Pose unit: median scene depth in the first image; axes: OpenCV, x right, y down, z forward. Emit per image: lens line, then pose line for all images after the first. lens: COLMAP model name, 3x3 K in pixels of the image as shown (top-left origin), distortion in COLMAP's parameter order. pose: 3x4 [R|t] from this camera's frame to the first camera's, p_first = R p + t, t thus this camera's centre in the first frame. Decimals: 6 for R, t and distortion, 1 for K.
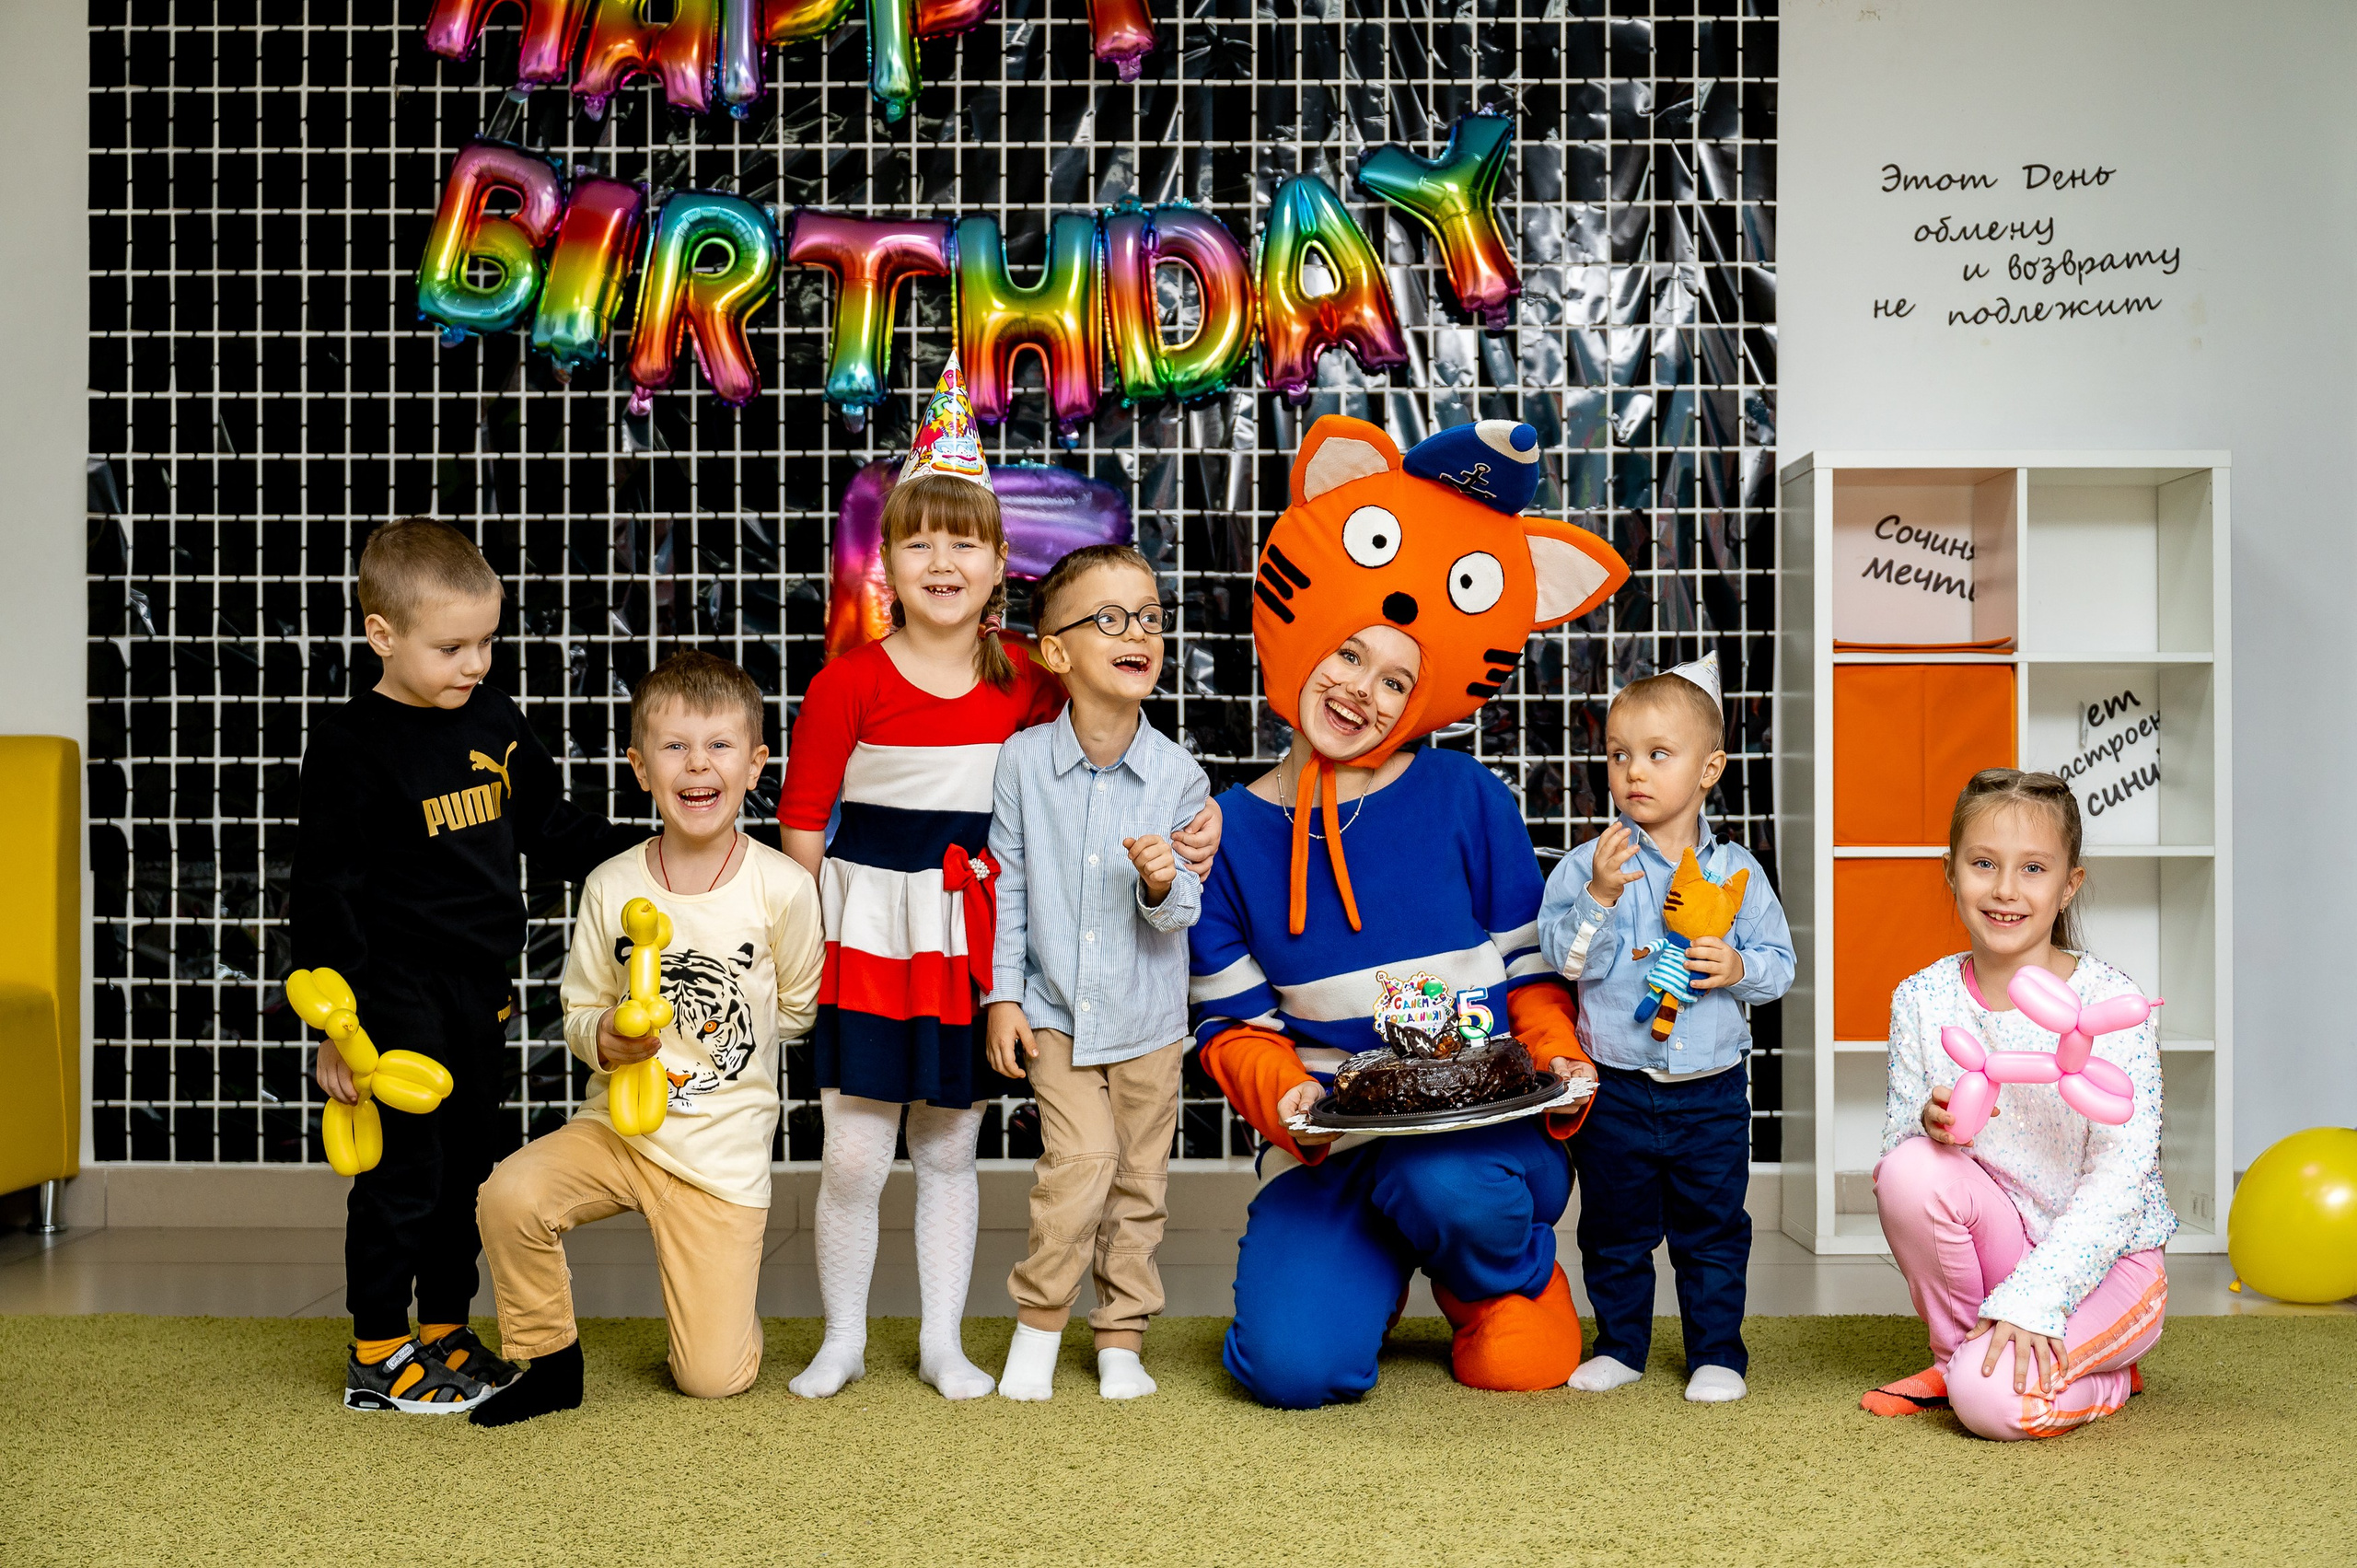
lens RADIAL K [[3278.8, 0, 1195.2], [0, 3278.8, 792.1], [0, 0, 1]] dist [-0.004544, 0.000000]
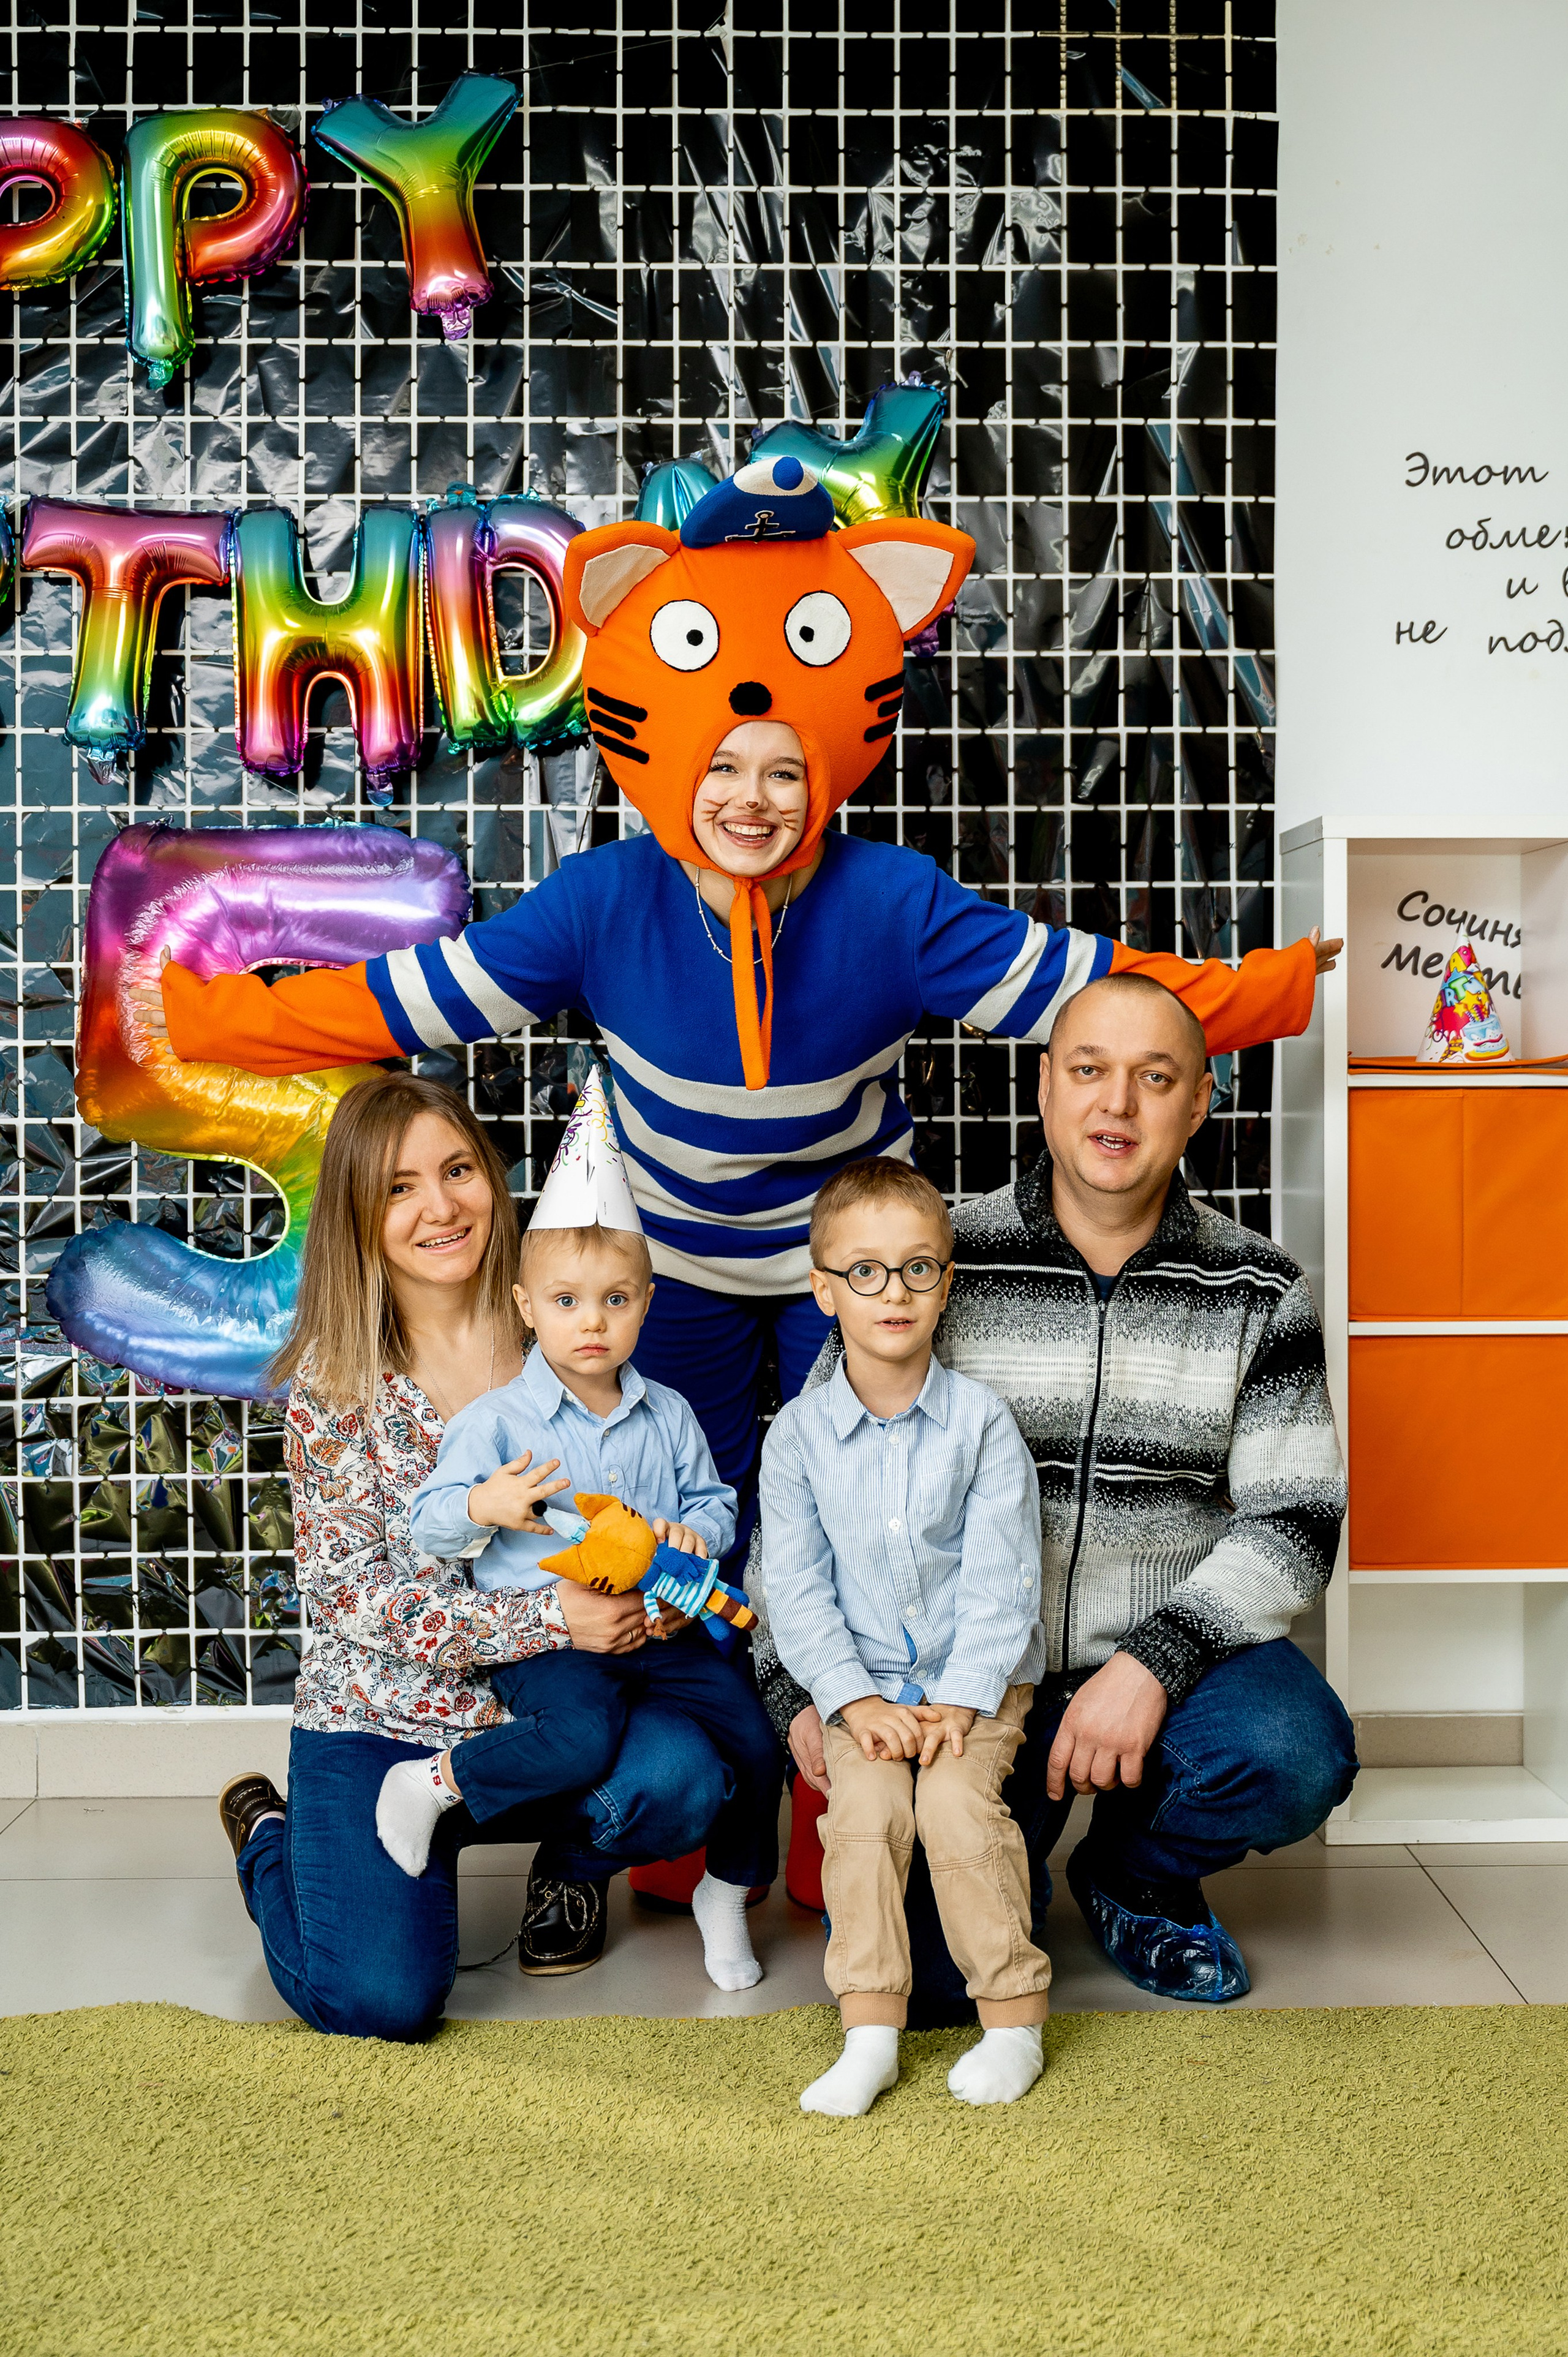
lens RADIAL K [[3131.4, 0, 866.2], [0, 3131.4, 1047.5], [0, 0, 1]] dist [-0.021644, 0.000000]
pose [[0.999070, -0.000399, 0.043126, 0.044916], [0.000487, 0.999998, -0.002033, -0.044727], [-0.043125, 0.002053, 0.999068, 0.243176]]
